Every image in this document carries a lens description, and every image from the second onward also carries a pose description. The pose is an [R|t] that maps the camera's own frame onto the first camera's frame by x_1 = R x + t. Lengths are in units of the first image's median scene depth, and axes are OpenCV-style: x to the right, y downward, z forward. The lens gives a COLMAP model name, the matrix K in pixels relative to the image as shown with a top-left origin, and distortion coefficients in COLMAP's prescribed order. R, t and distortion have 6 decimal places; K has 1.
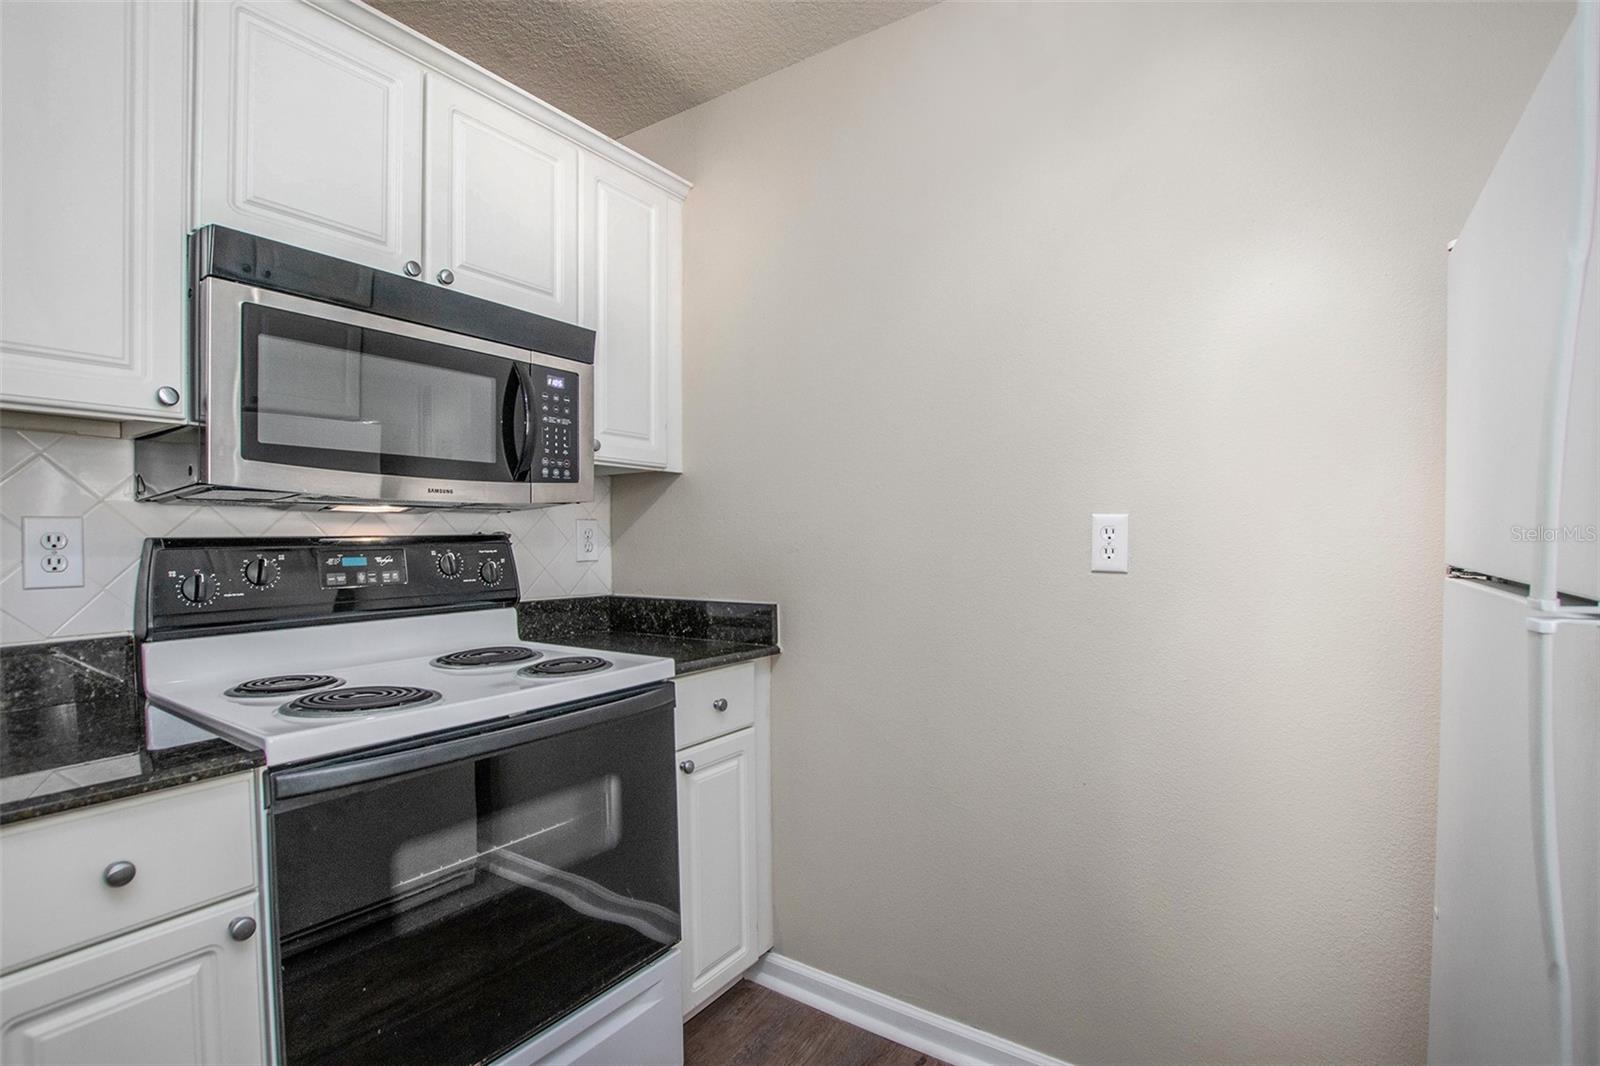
lens RADIAL K [[766.9, 0, 800.6], [0, 766.9, 537.1], [0, 0, 1]] dist [-0.002993, -0.000667]
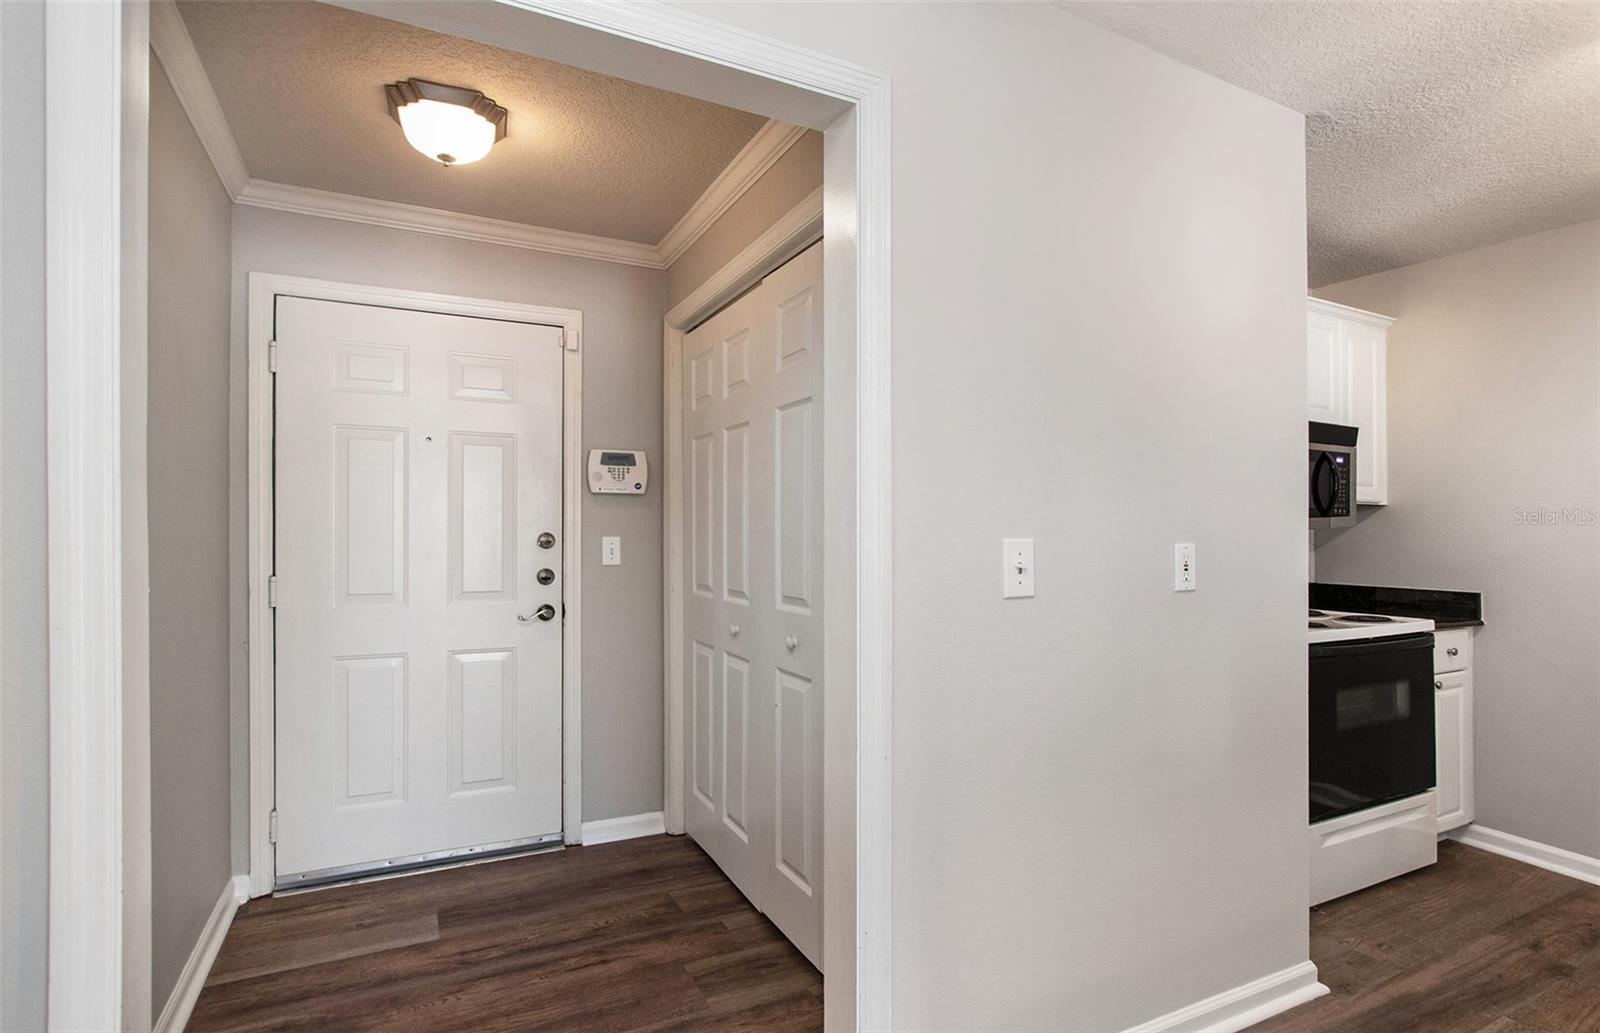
lens RADIAL K [[777.8, 0, 799.4], [0, 777.8, 512.1], [0, 0, 1]] dist [-0.003289, 0.000097]
pose [[0.879554, -0.001933, -0.475794, -0.554178], [-0.008900, 0.999750, -0.020515, -0.033296], [0.475715, 0.022279, 0.879317, -1.146849]]
